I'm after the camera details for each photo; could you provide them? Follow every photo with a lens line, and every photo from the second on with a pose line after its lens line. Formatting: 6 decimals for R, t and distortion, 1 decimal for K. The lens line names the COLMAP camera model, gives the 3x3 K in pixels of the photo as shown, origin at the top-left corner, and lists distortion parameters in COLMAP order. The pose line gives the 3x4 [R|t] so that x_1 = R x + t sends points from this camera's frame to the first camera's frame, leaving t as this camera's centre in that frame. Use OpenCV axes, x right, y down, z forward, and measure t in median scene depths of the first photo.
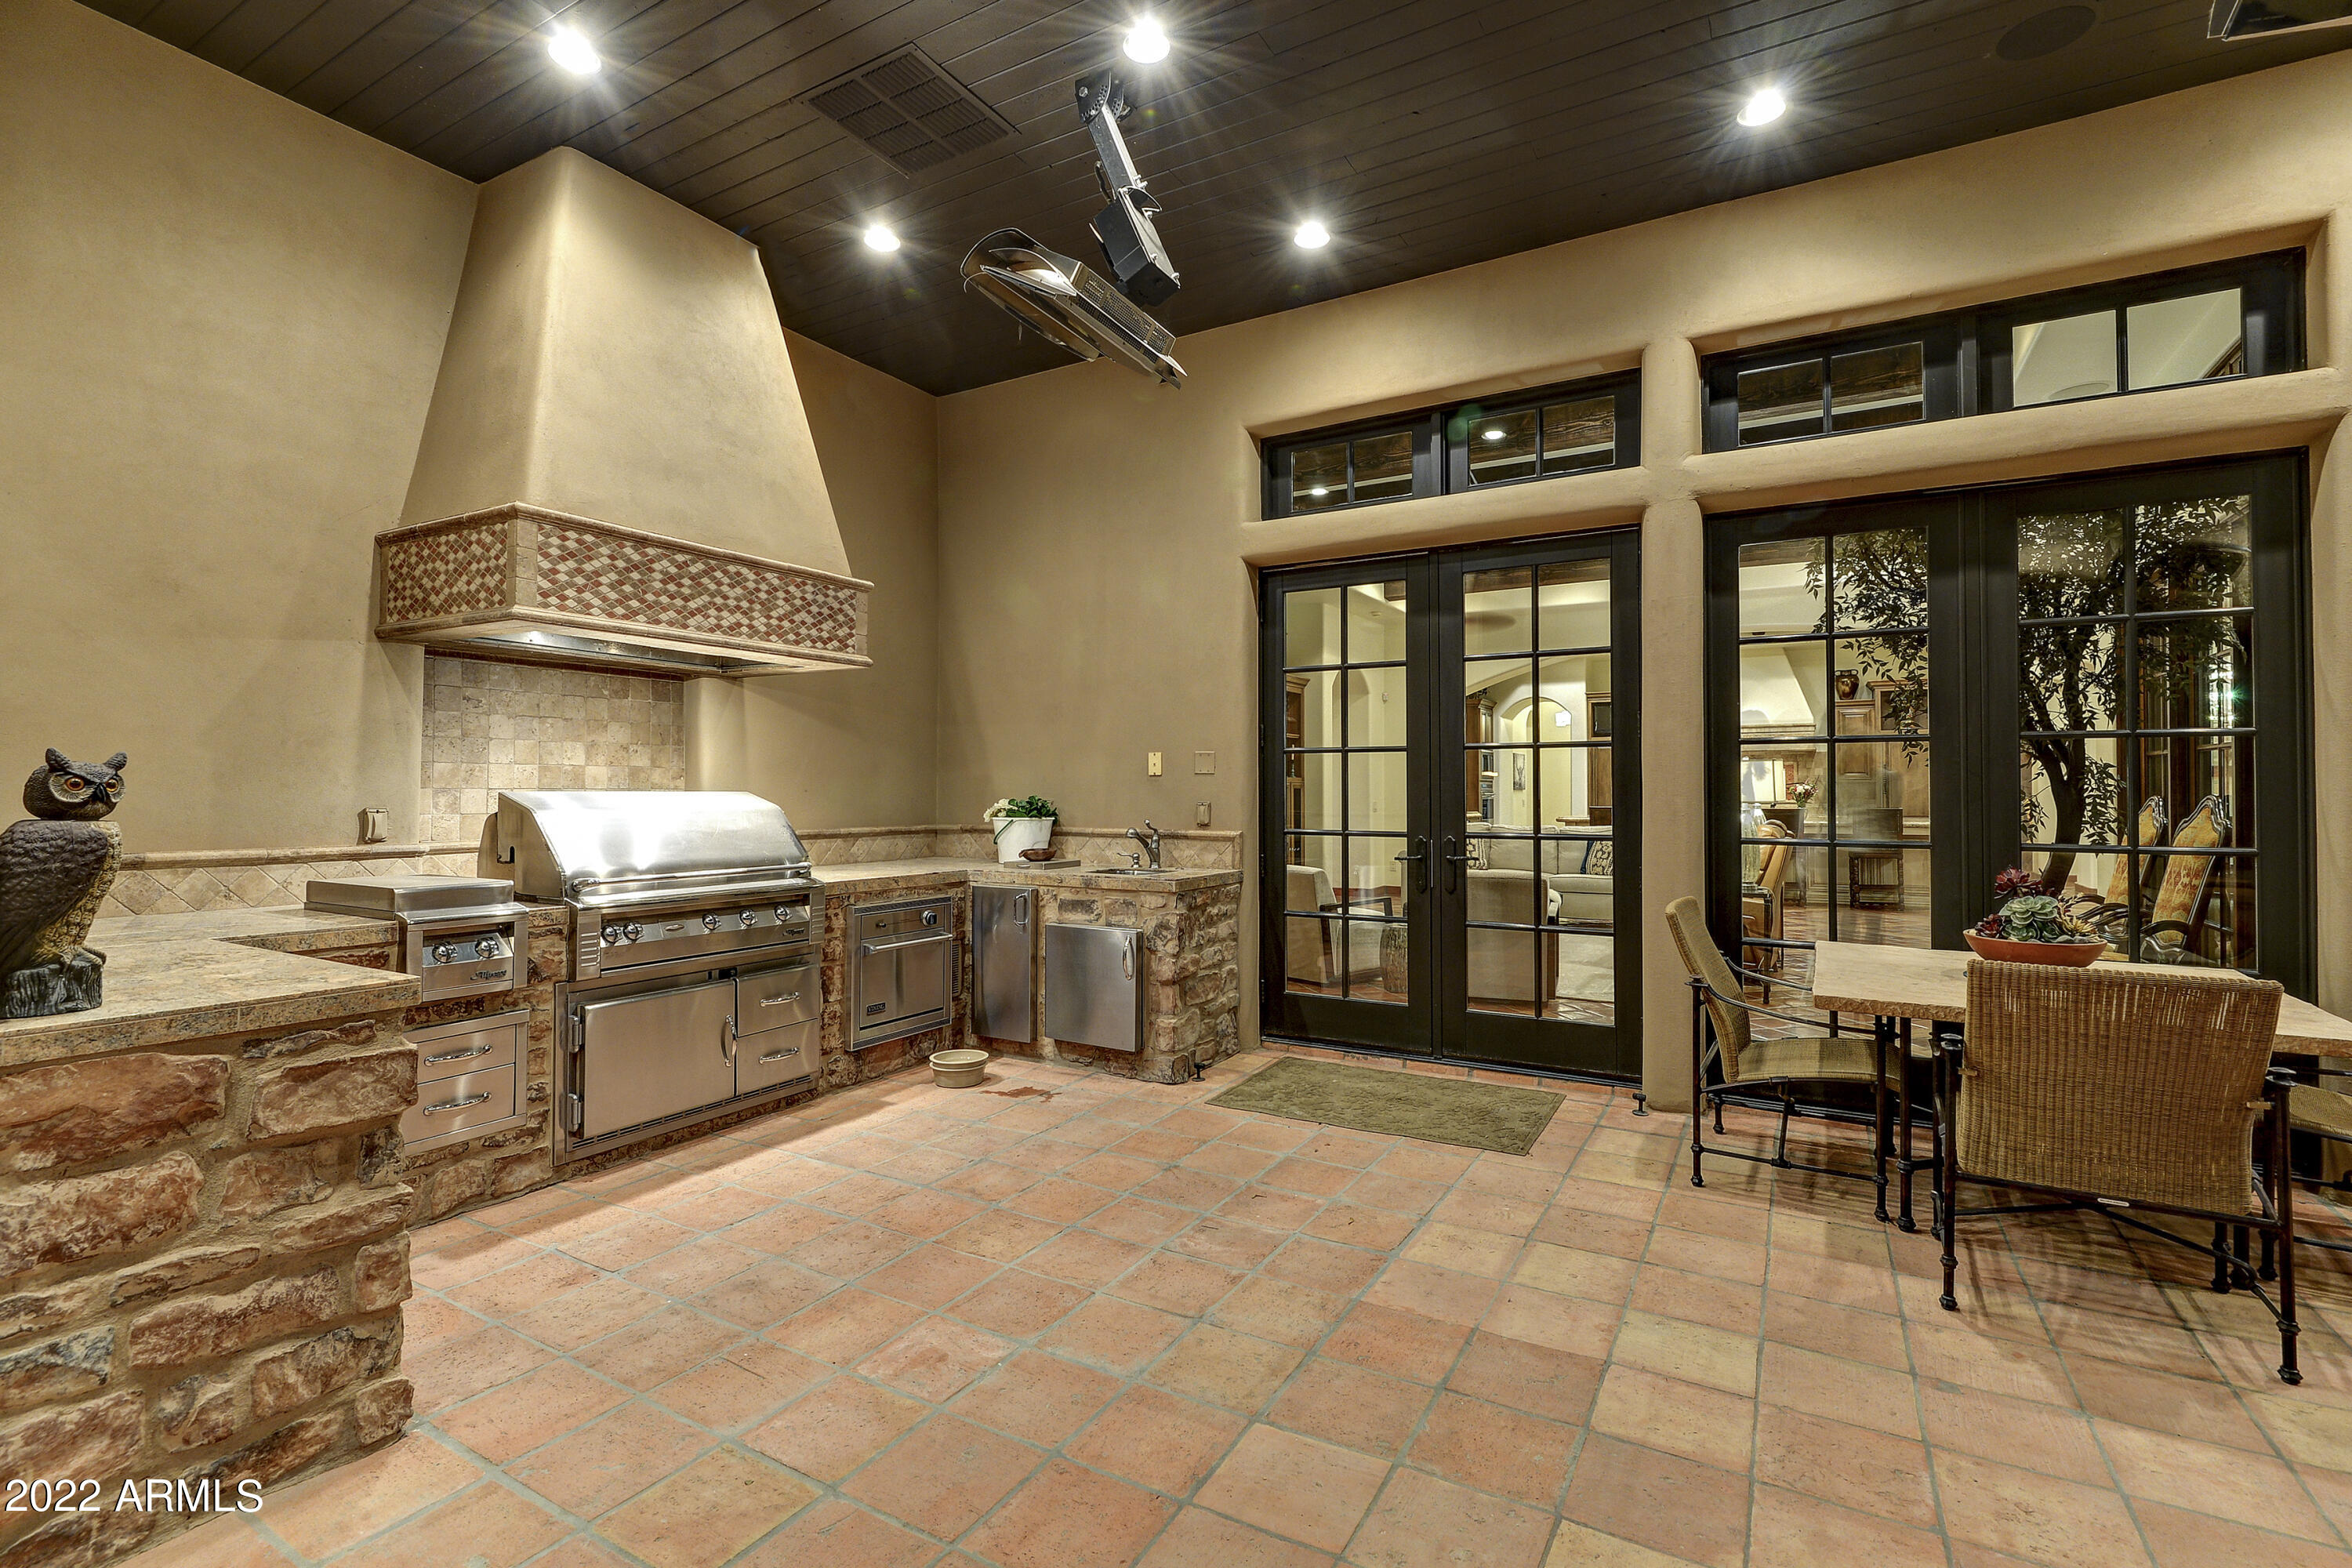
lens RADIAL K [[1078.2, 0, 1167.8], [0, 1078.2, 770.7], [0, 0, 1]] dist [0.002385, -0.000729]
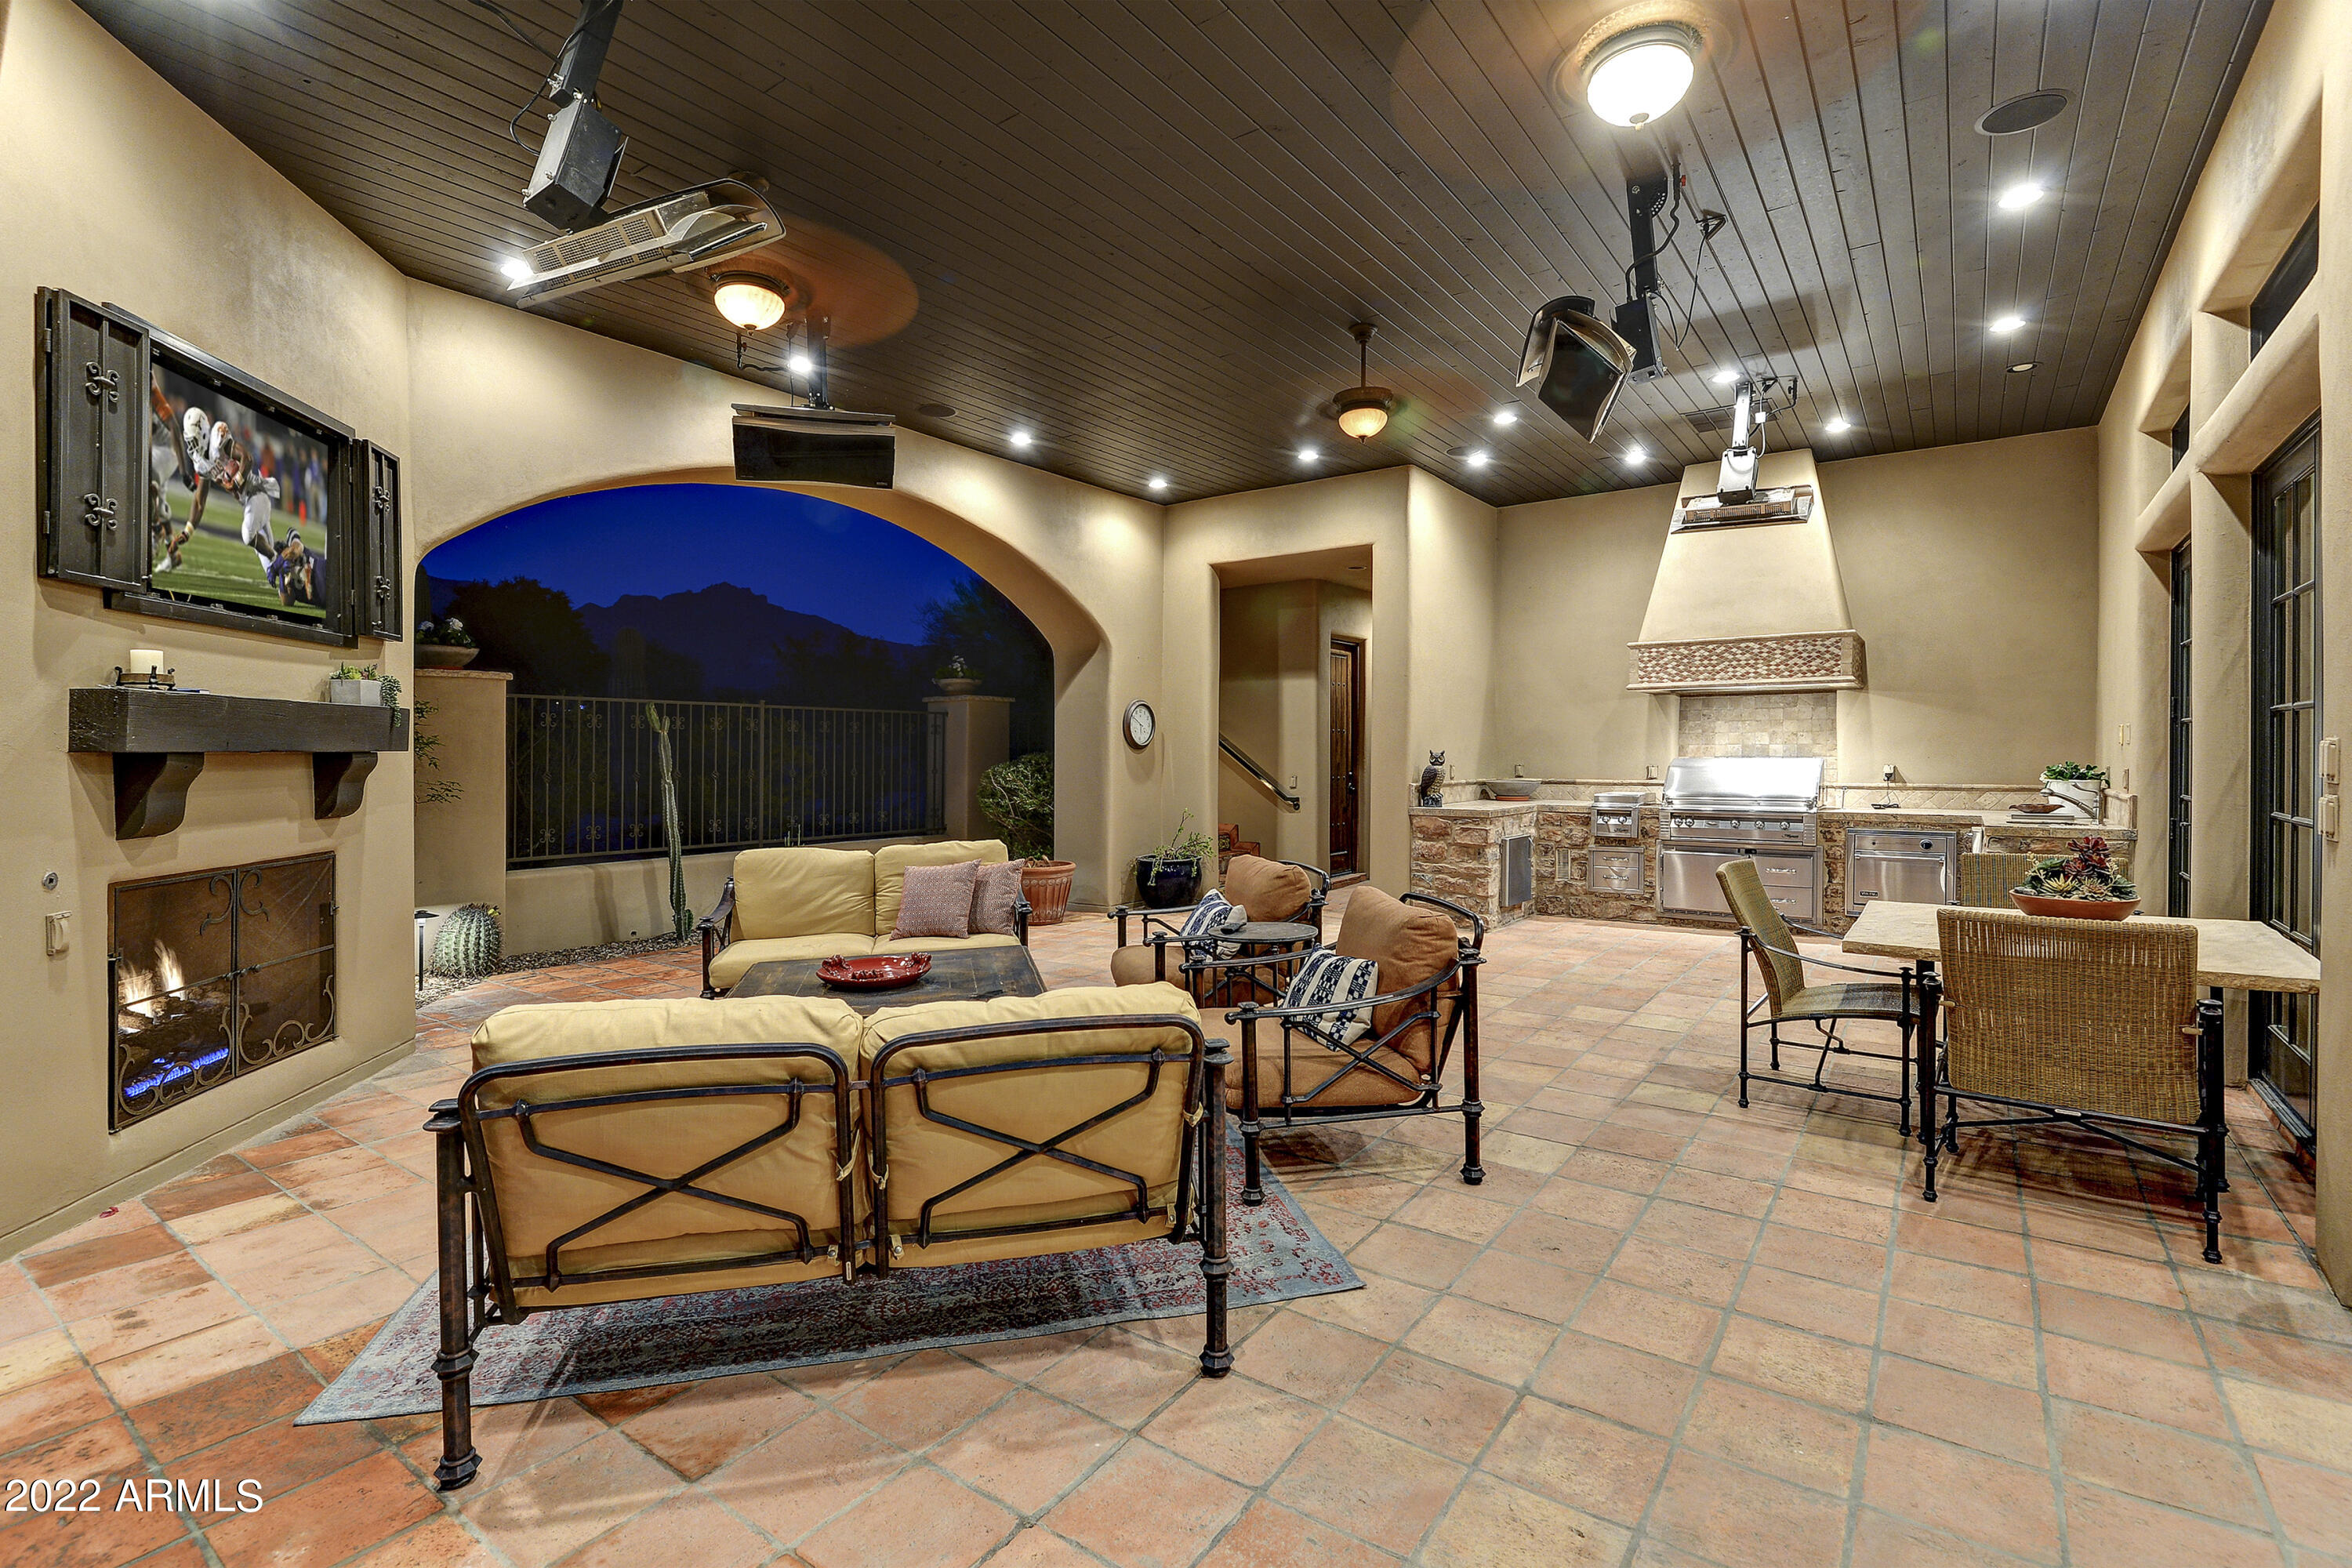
lens RADIAL K [[1078.2, 0, 1167.8], [0, 1078.2, 770.7], [0, 0, 1]] dist [0.002385, -0.000729]
pose [[-0.100065, 0.016887, -0.994838, 1.623401], [0.024010, 0.999606, 0.014553, -0.012709], [0.994691, -0.022430, -0.100431, 0.149161]]
